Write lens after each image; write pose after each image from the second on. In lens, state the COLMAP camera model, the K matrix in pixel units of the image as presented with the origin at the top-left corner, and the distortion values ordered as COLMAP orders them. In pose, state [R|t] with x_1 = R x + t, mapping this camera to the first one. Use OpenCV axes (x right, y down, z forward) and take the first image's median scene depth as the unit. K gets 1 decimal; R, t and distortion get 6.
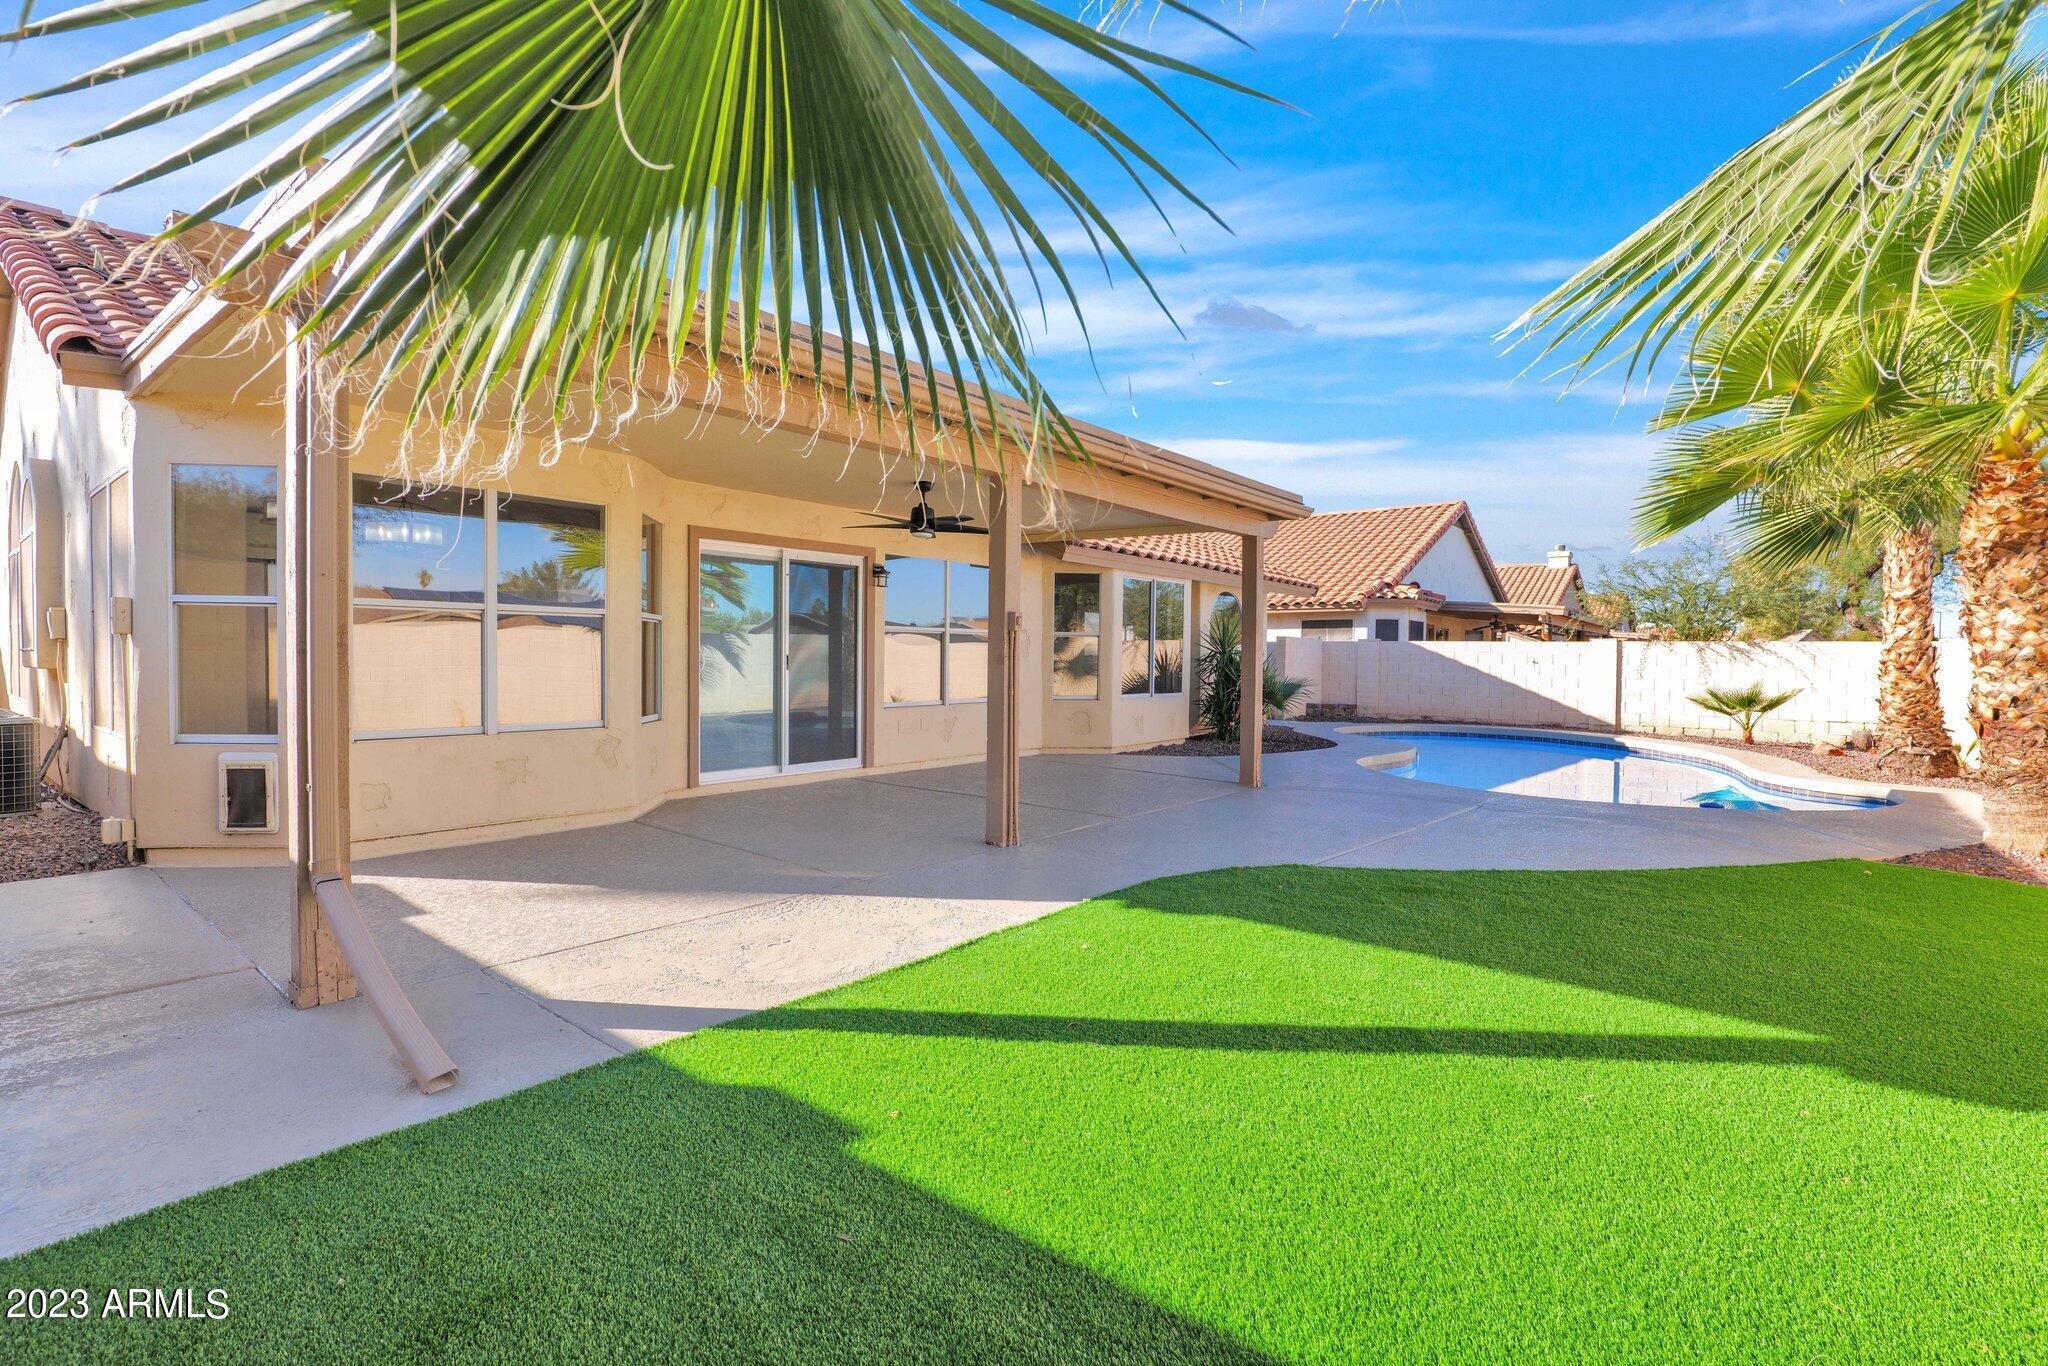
lens RADIAL K [[955.7, 0, 1023.7], [0, 955.7, 684.3], [0, 0, 1]] dist [-0.009610, 0.000420]
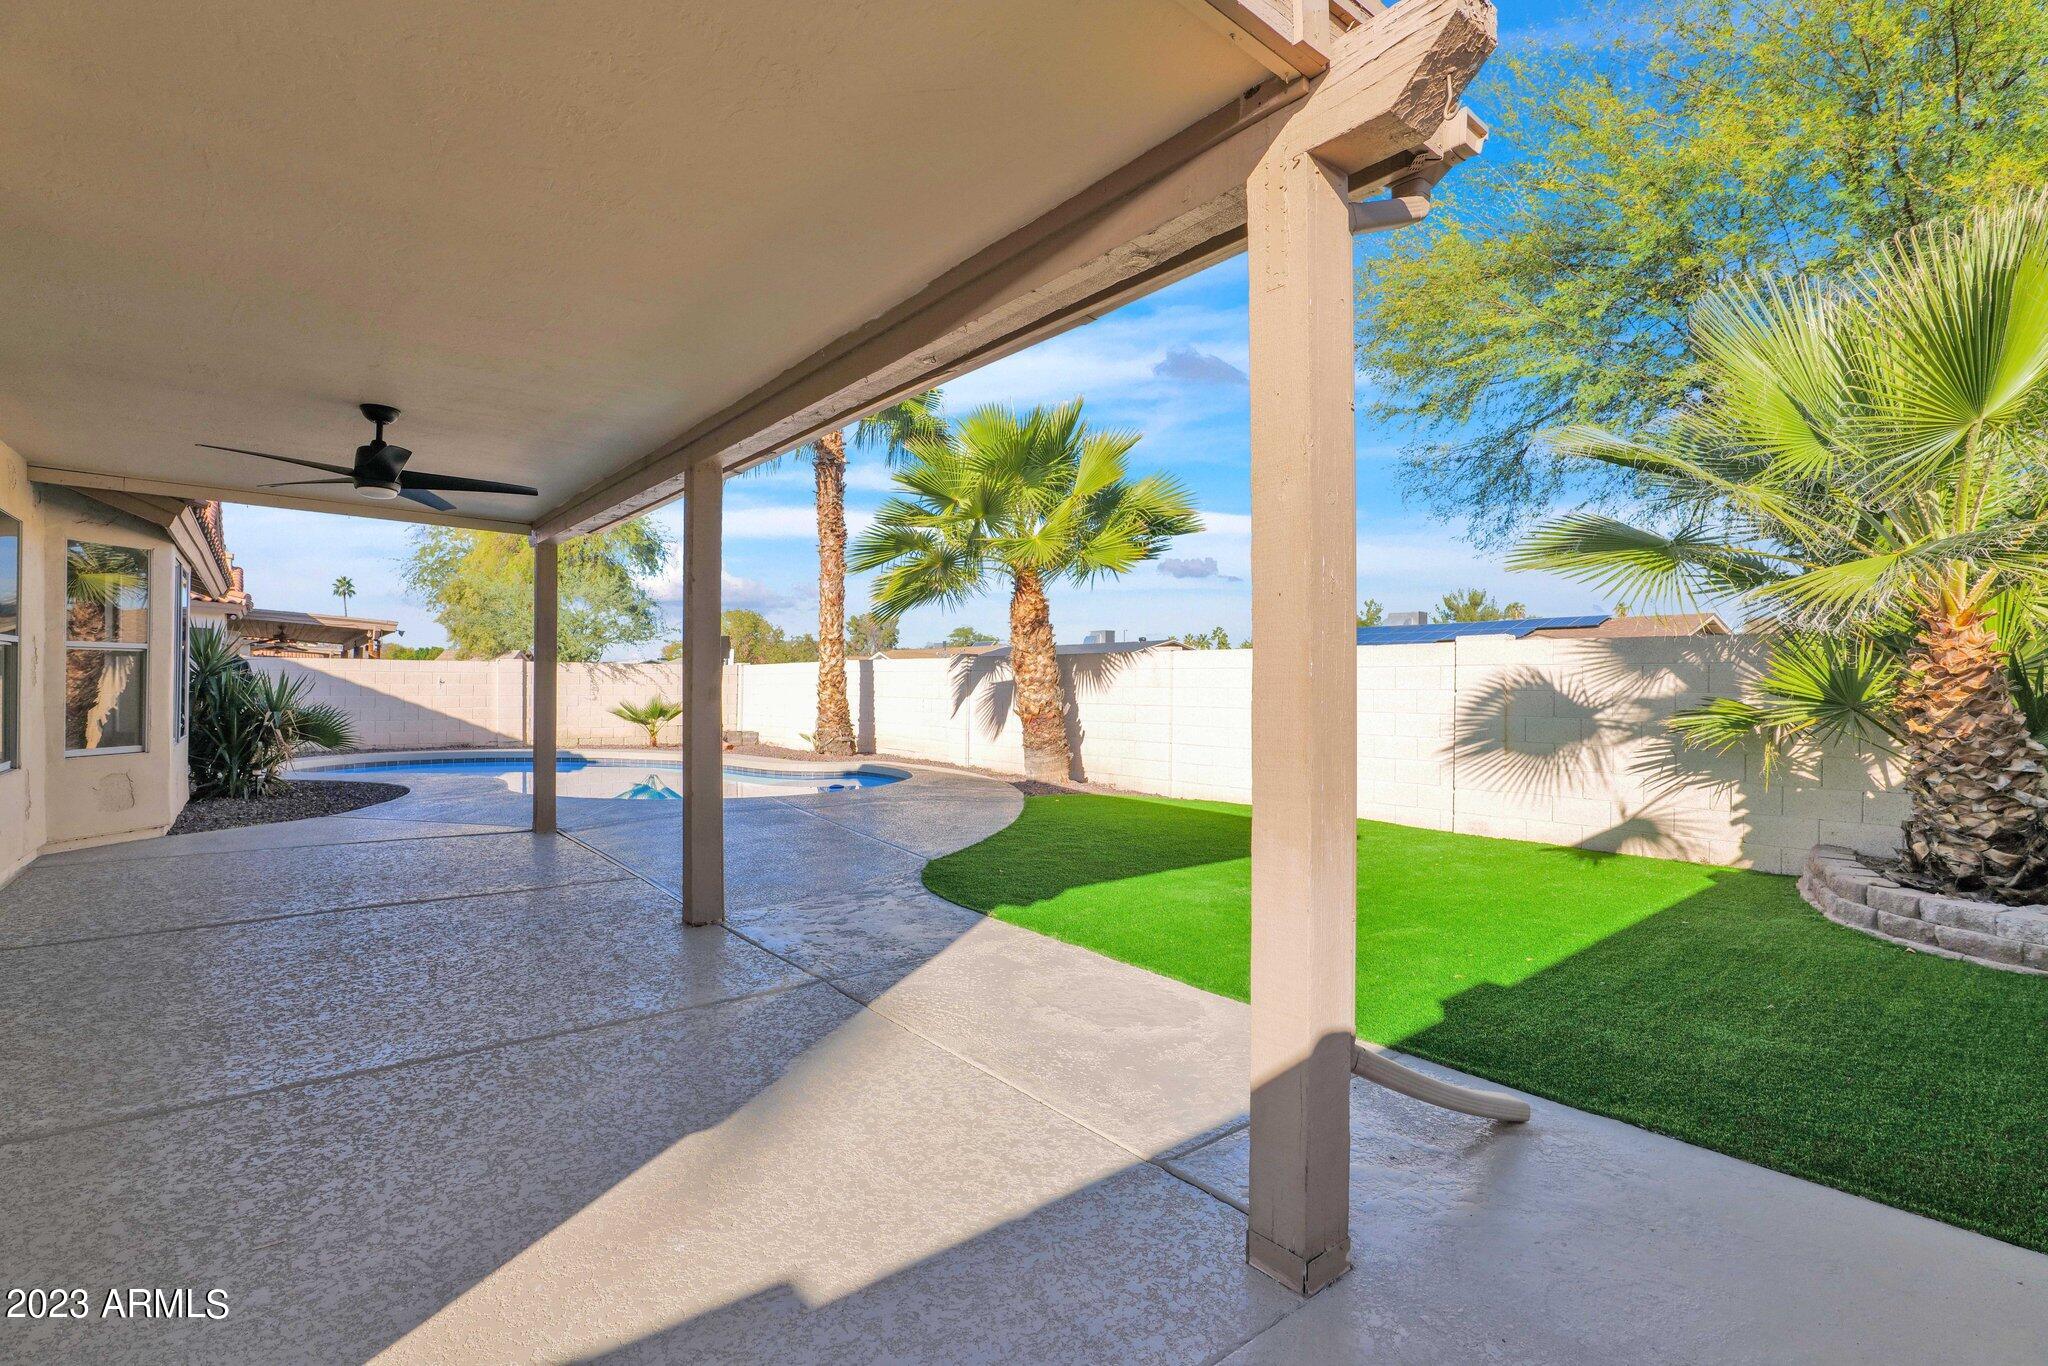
lens RADIAL K [[955.7, 0, 1036.3], [0, 955.7, 679.8], [0, 0, 1]] dist [-0.009610, 0.000420]
pose [[0.197496, -0.005118, 0.980290, -0.376215], [0.024636, 0.999696, 0.000256, -0.013683], [-0.979994, 0.024100, 0.197562, 0.278936]]
